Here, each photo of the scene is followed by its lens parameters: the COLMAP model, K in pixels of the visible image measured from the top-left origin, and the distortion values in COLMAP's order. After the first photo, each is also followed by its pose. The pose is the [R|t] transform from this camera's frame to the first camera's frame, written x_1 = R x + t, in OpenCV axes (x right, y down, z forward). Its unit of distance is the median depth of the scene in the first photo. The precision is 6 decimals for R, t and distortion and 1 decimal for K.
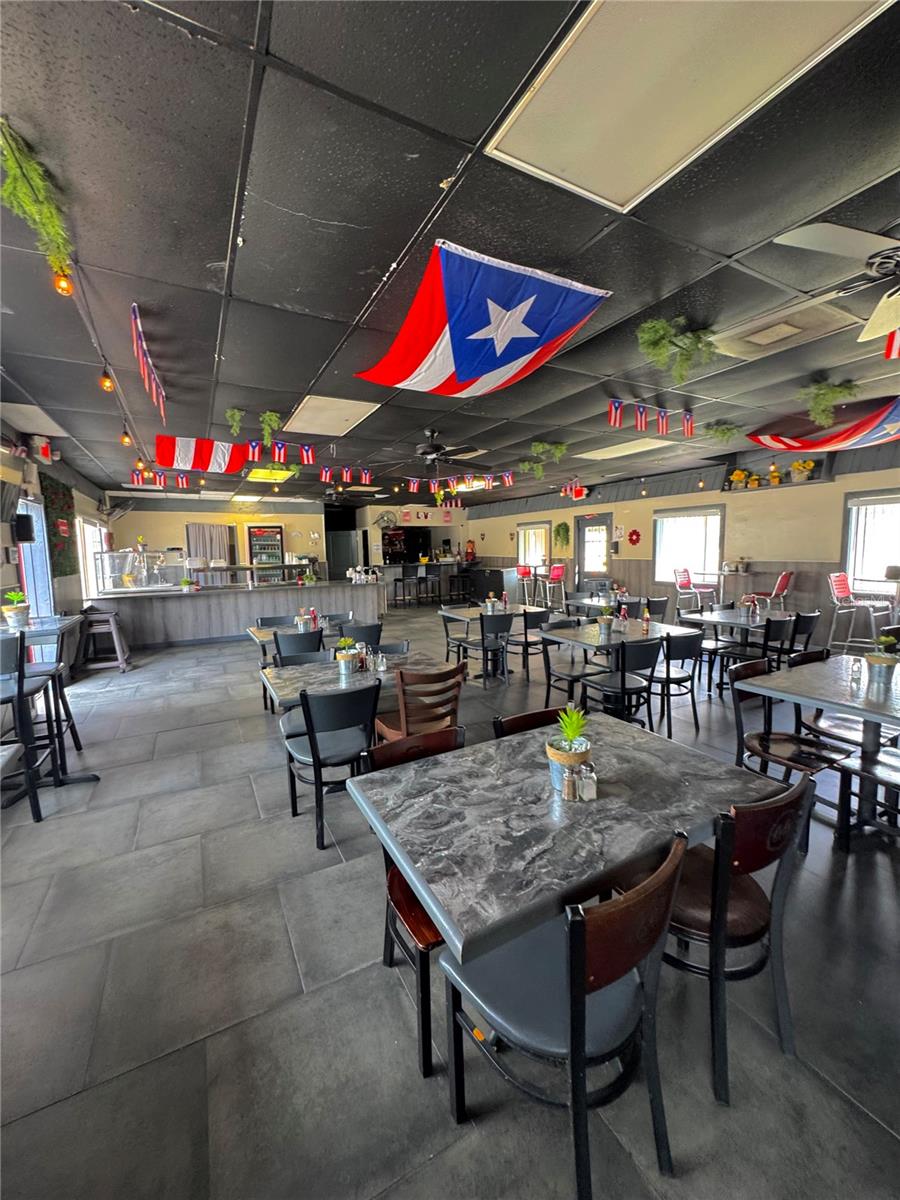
lens RADIAL K [[480.6, 0, 447.3], [0, 480.6, 600.2], [0, 0, 1]] dist [0.003204, -0.000100]
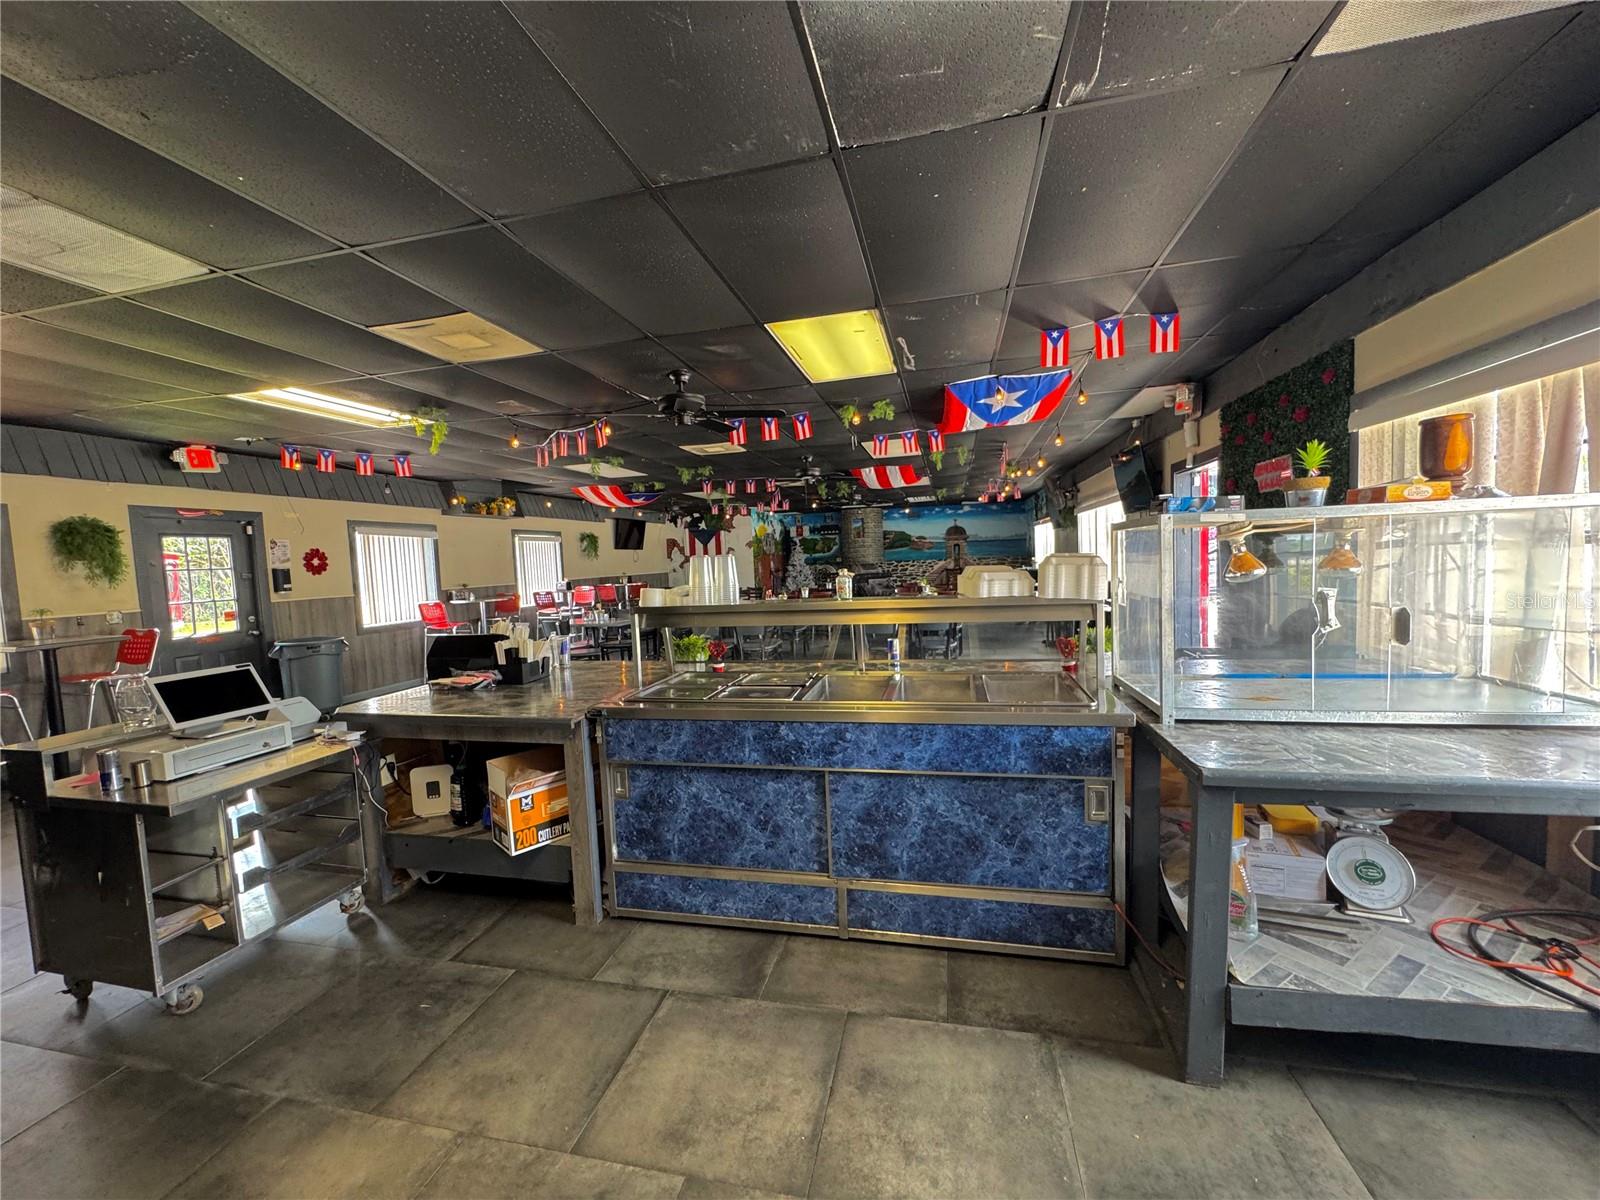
lens RADIAL K [[640.8, 0, 803.4], [0, 640.8, 607.6], [0, 0, 1]] dist [0.003204, -0.000100]
pose [[-0.755591, -0.000969, 0.655043, -0.831750], [0.125743, 0.981187, 0.146495, -0.167054], [-0.642862, 0.193057, -0.741254, 1.749557]]
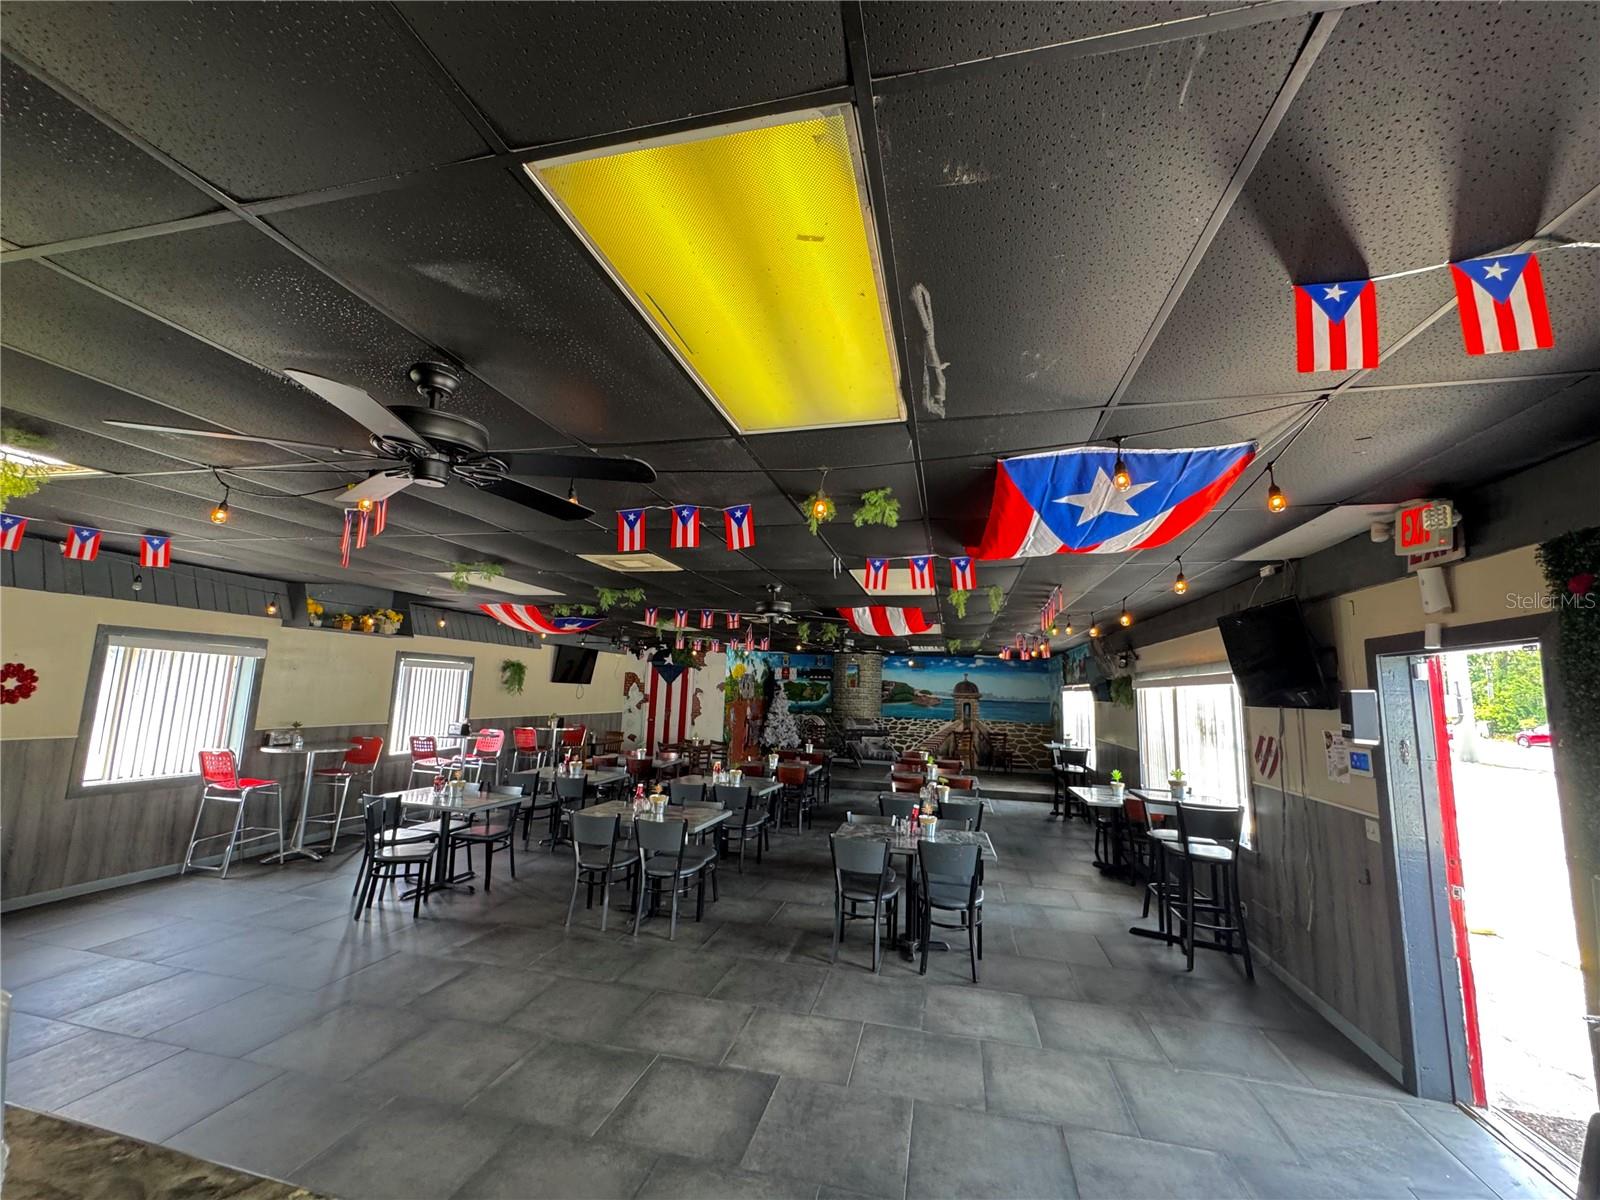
lens RADIAL K [[640.8, 0, 799.3], [0, 640.8, 604.7], [0, 0, 1]] dist [0.003204, -0.000100]
pose [[-0.753172, 0.081331, 0.652777, -0.623215], [0.050754, 0.996554, -0.065603, -0.185140], [-0.655863, -0.016280, -0.754705, 1.411787]]
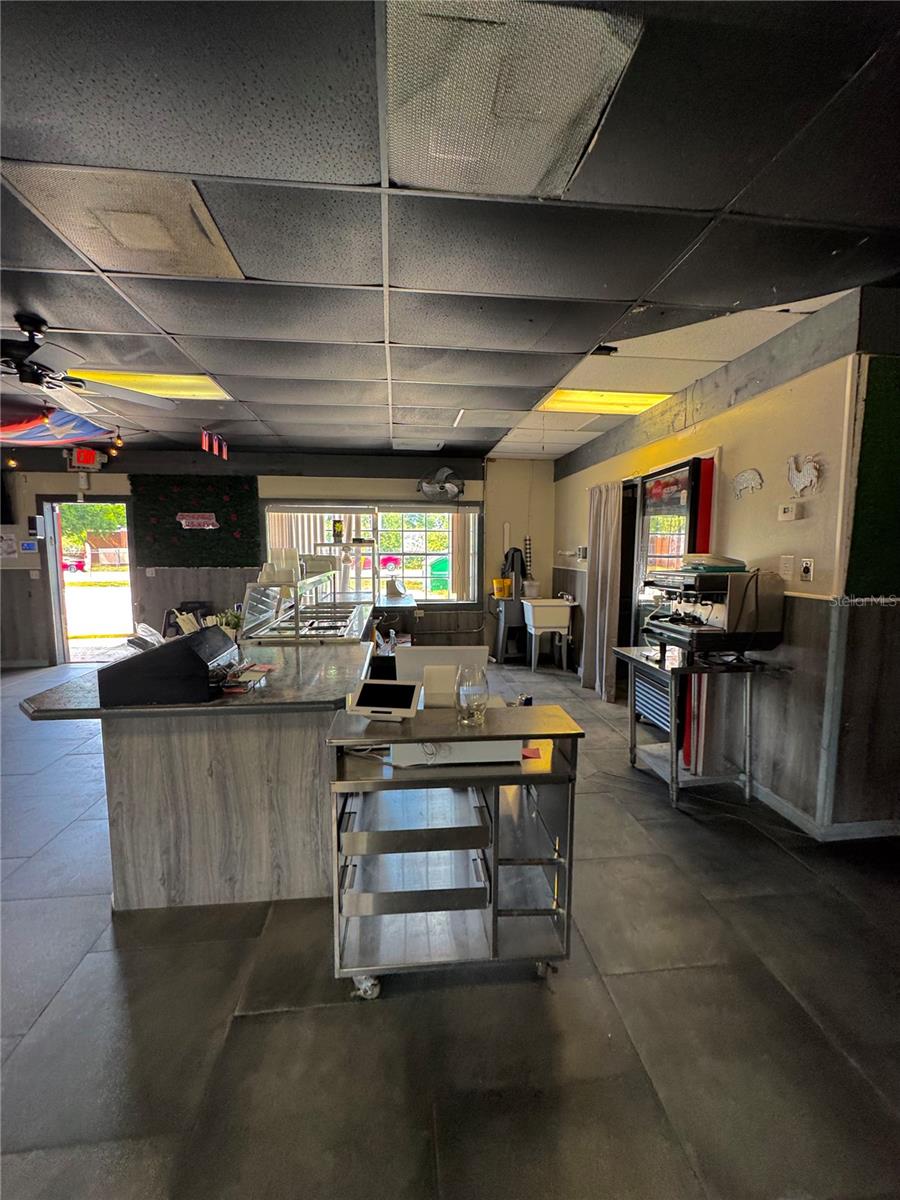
lens RADIAL K [[480.6, 0, 447.8], [0, 480.6, 598.5], [0, 0, 1]] dist [0.003204, -0.000100]
pose [[-0.372736, 0.107591, -0.921679, -0.028819], [-0.093634, 0.983825, 0.152711, -0.186363], [0.923201, 0.143221, -0.356633, 1.808925]]
